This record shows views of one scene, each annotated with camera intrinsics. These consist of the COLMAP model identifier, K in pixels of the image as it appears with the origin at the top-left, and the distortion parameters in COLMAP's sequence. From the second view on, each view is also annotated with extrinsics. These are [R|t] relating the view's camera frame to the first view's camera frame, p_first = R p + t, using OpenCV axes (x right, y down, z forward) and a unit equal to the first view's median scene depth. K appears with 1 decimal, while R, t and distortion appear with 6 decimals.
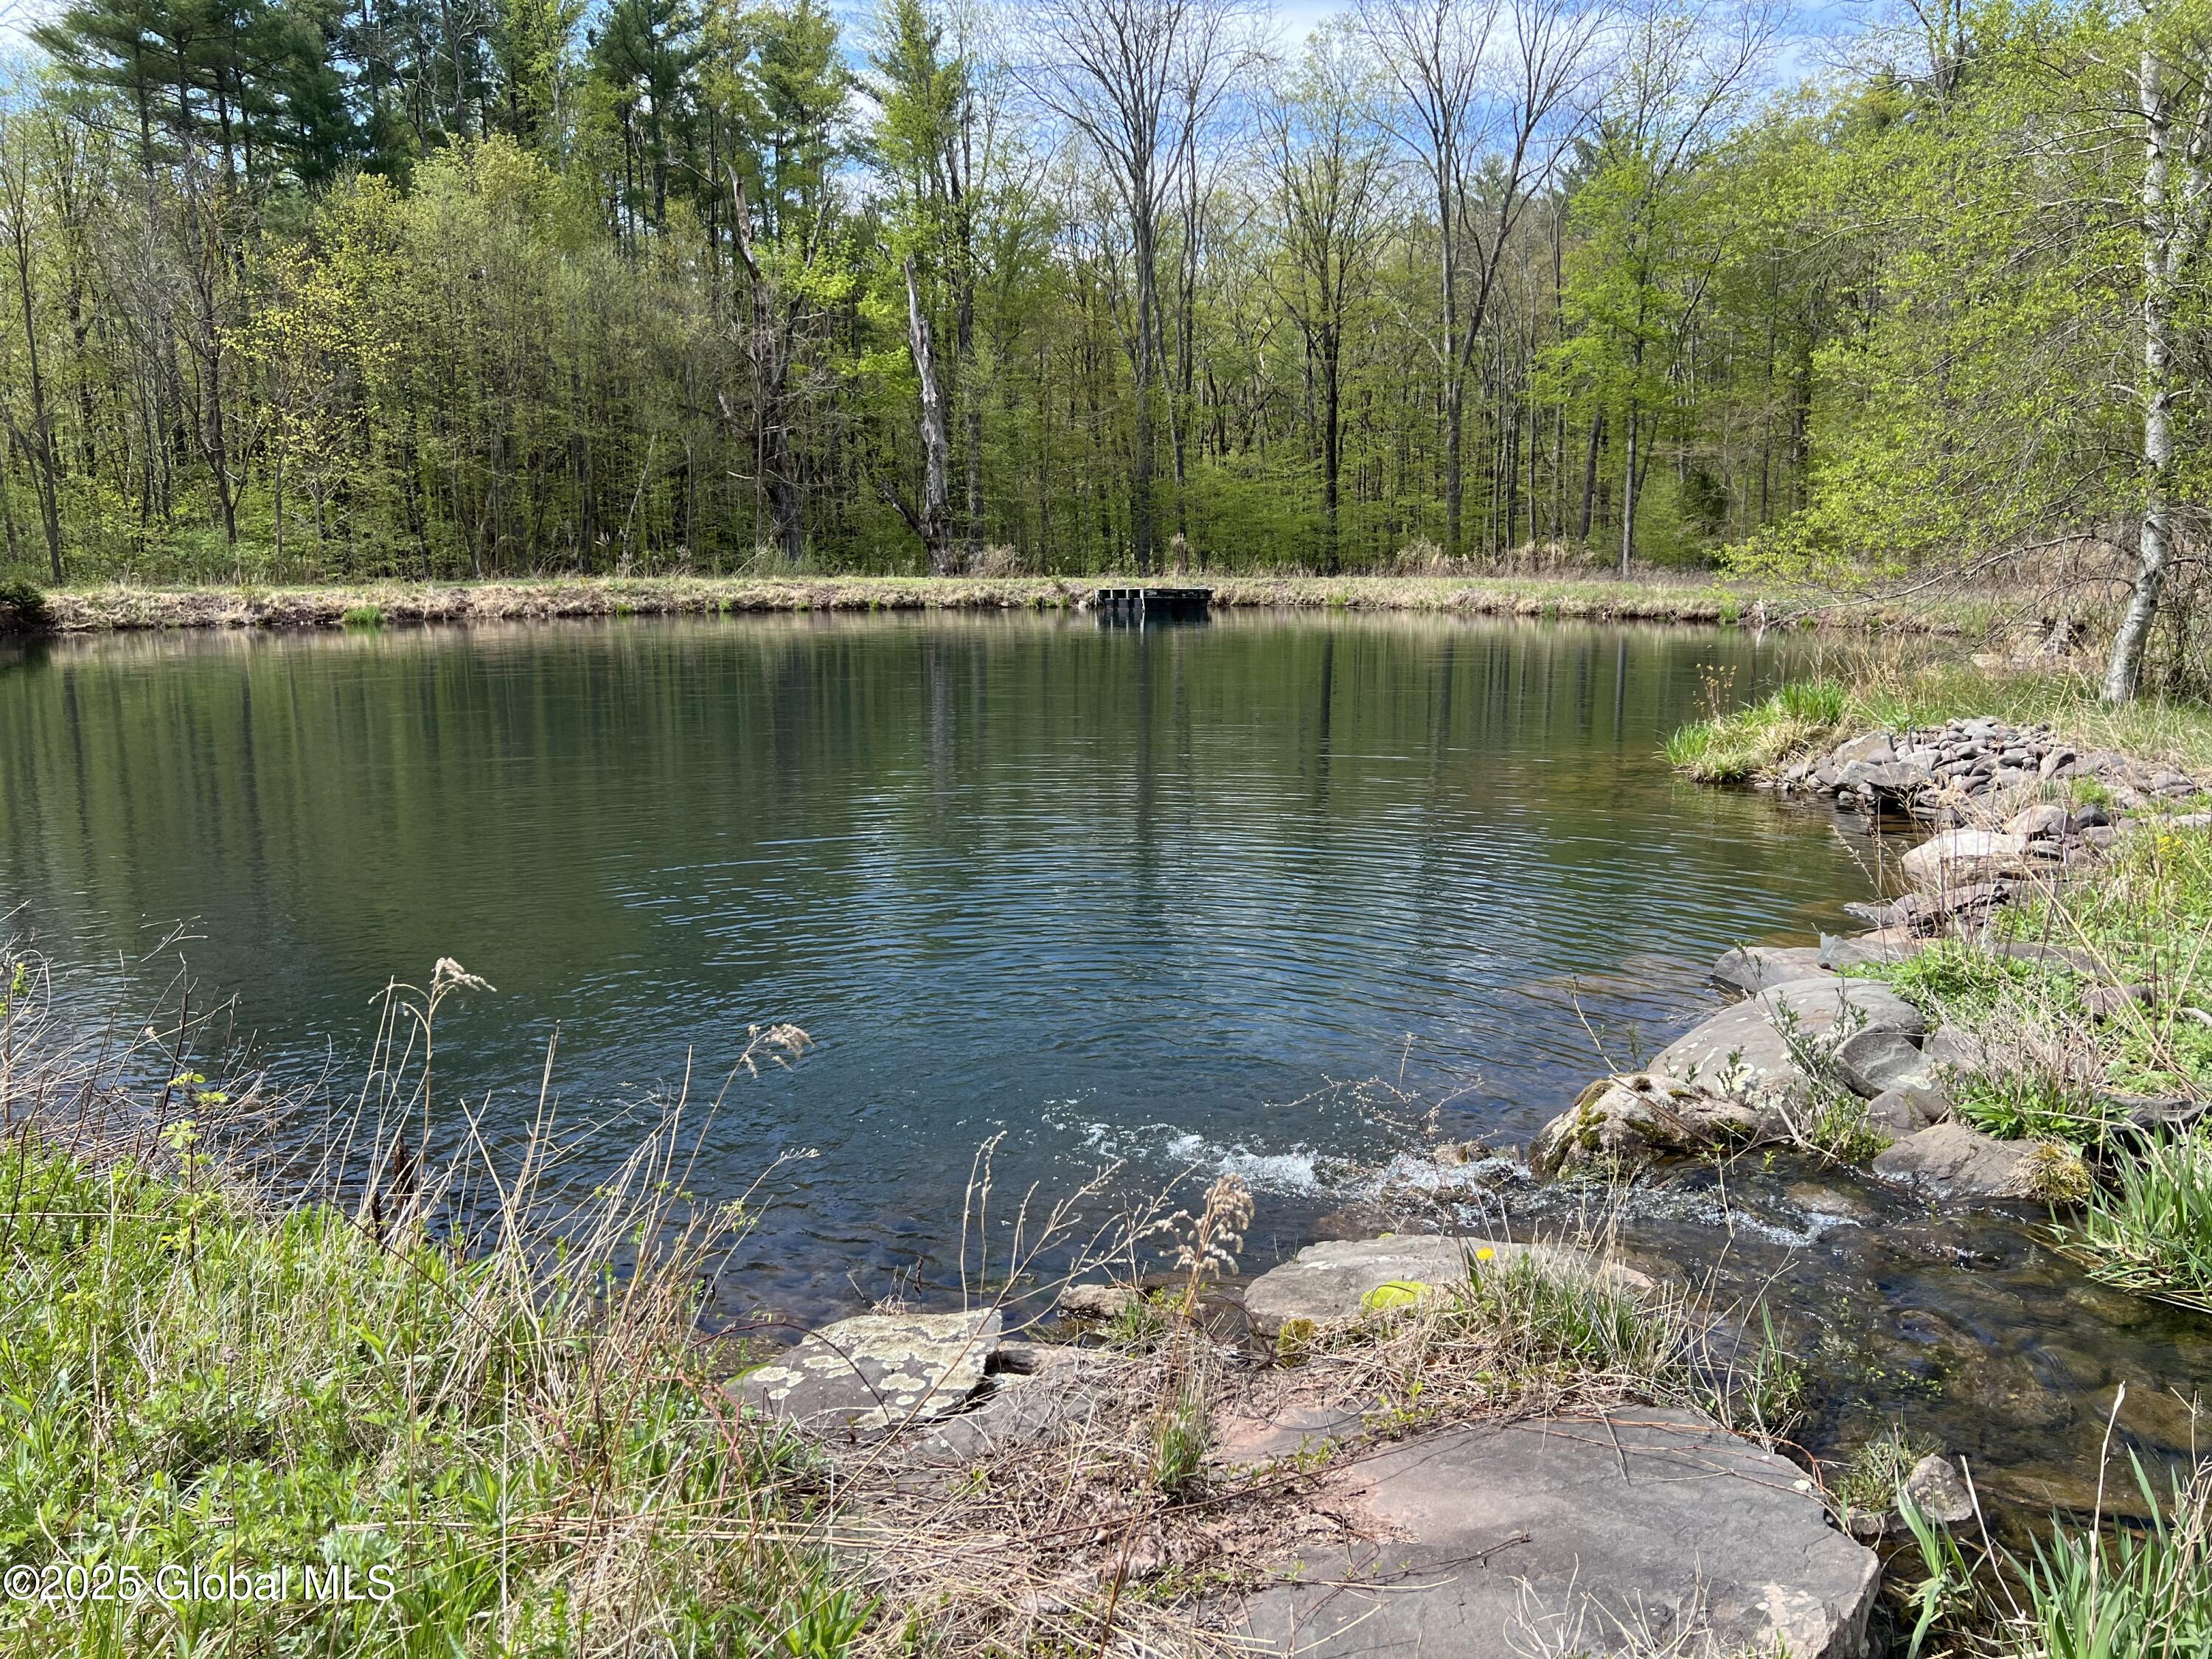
lens RADIAL K [[1661.5, 0, 1106.0], [0, 1661.5, 829.5], [0, 0, 1]] dist [0.163767, -0.212021]
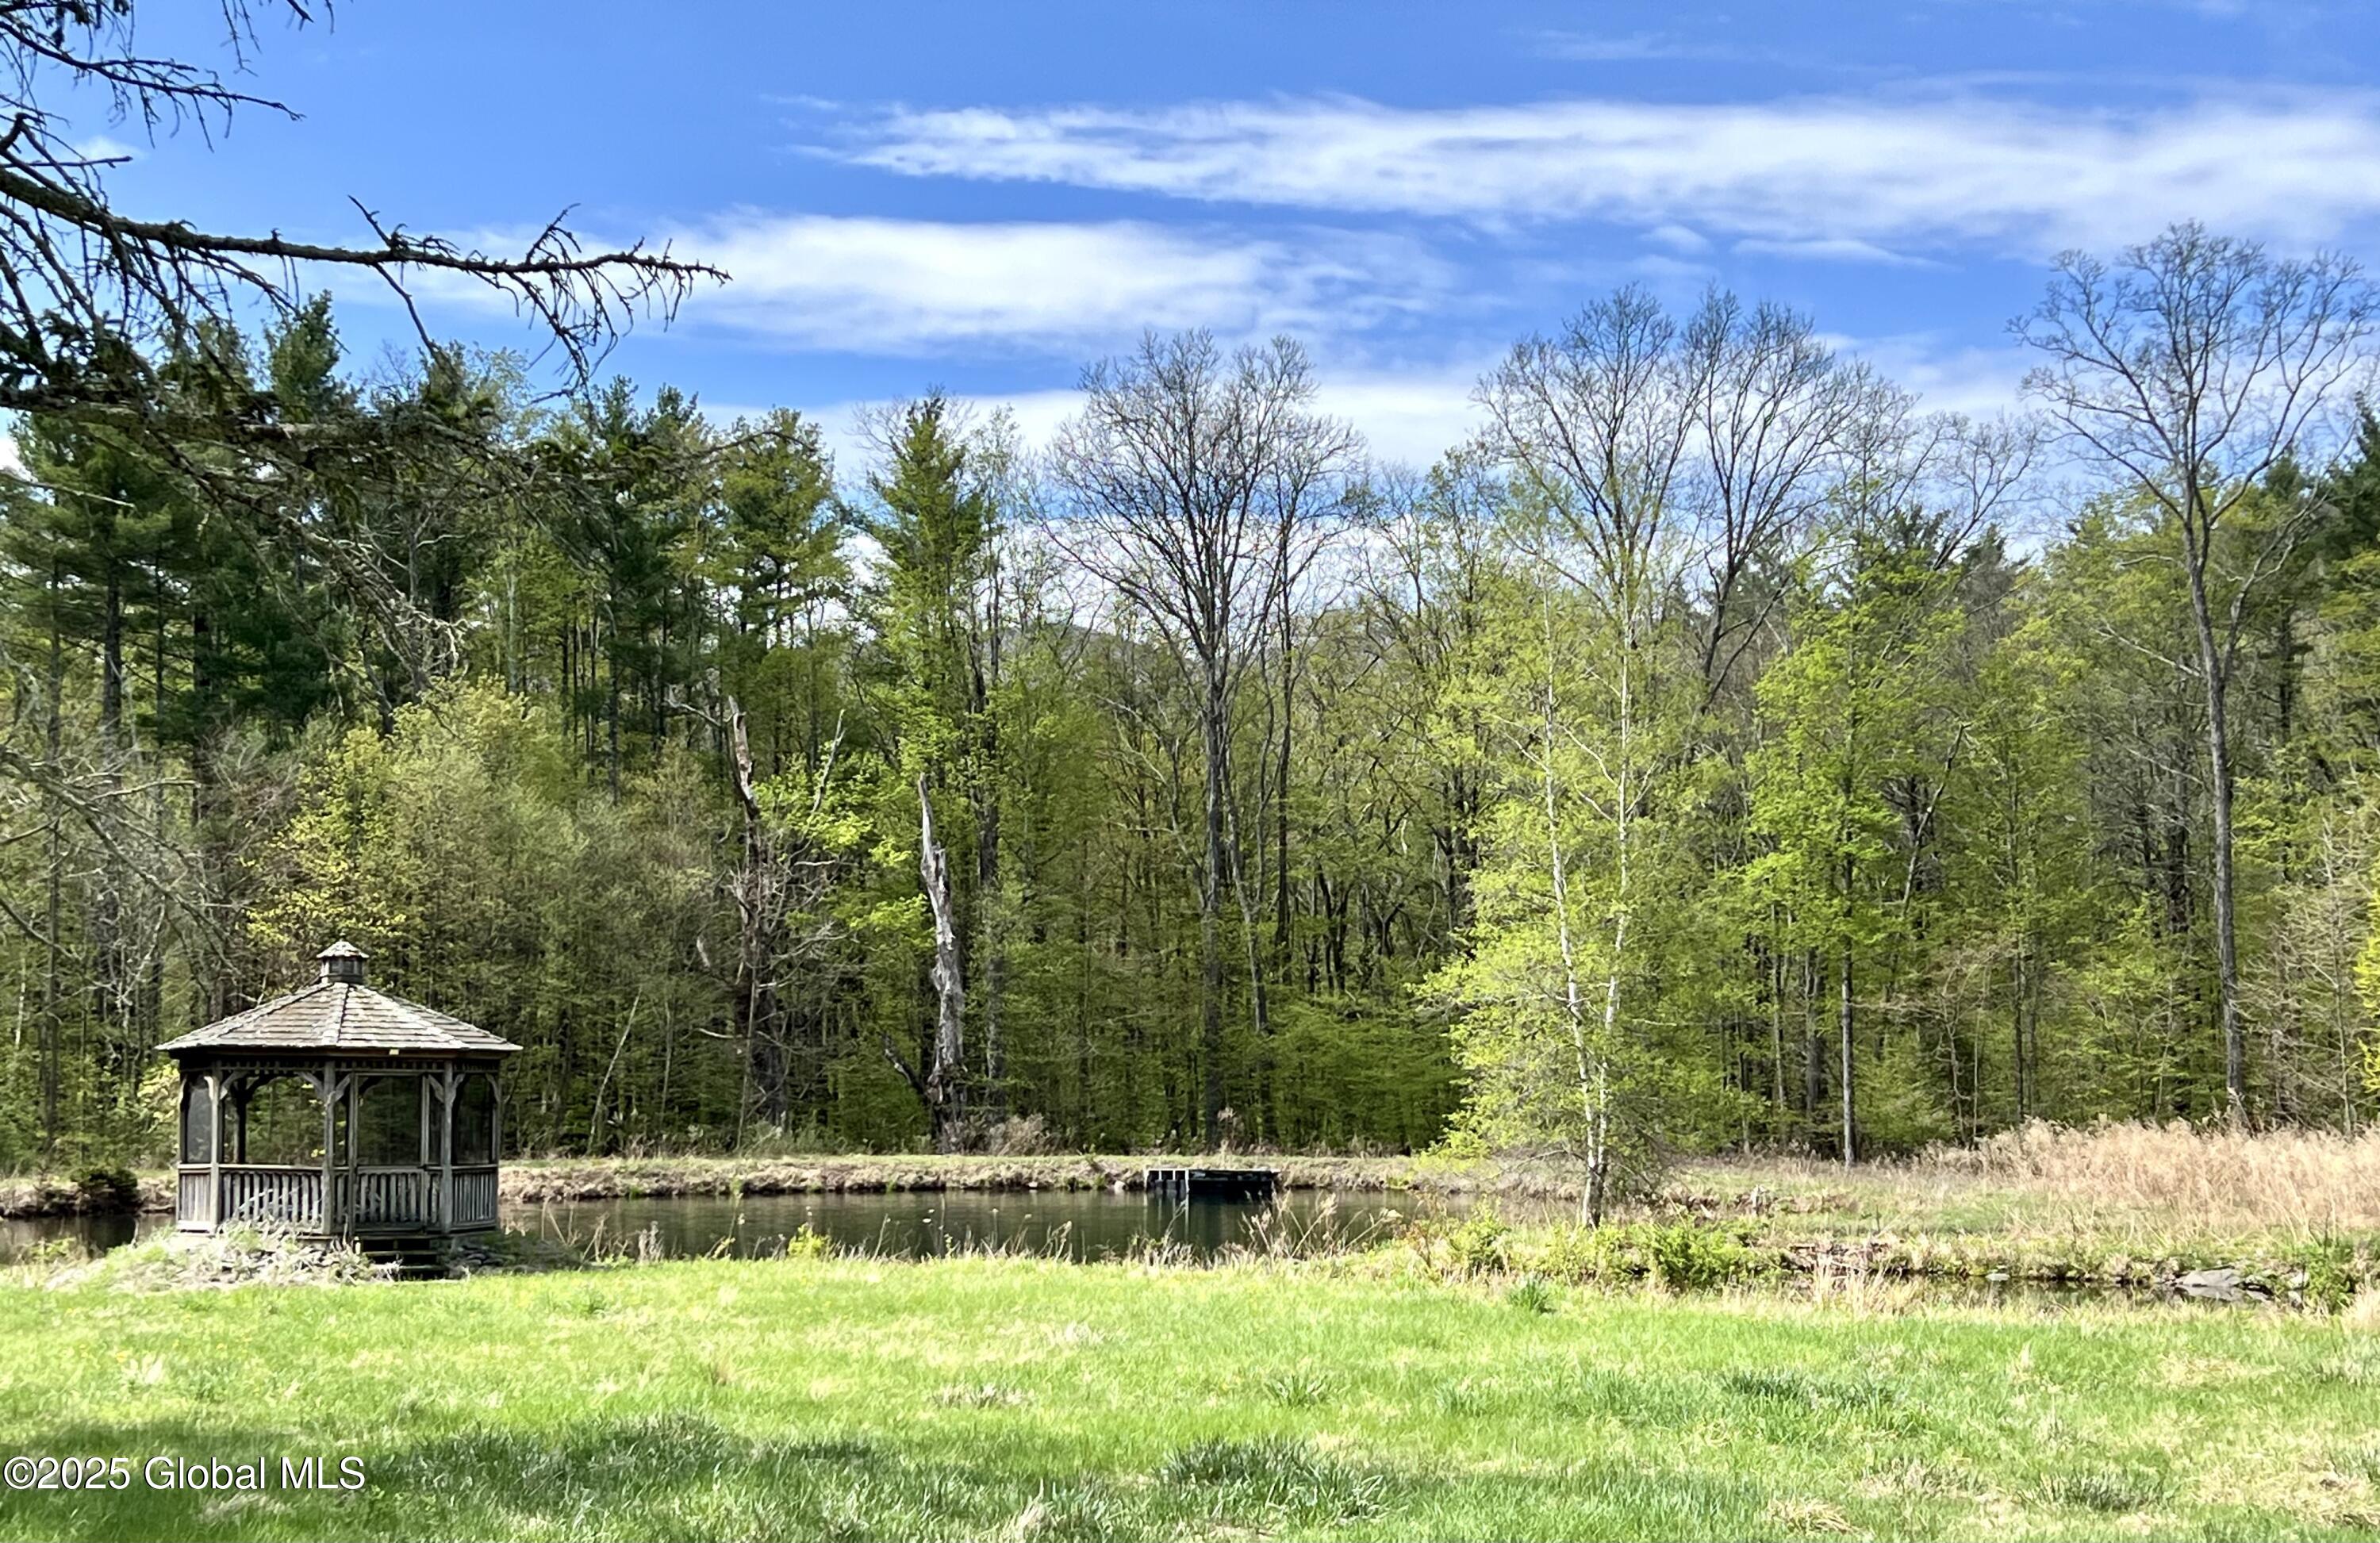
lens RADIAL K [[3401.8, 0, 1190.0], [0, 3401.8, 771.5], [0, 0, 1]] dist [0.023271, -0.108900]
pose [[0.999947, 0.000523, -0.010239, 0.041022], [-0.003139, 0.966377, -0.257111, 0.116619], [0.009760, 0.257129, 0.966328, -0.800957]]
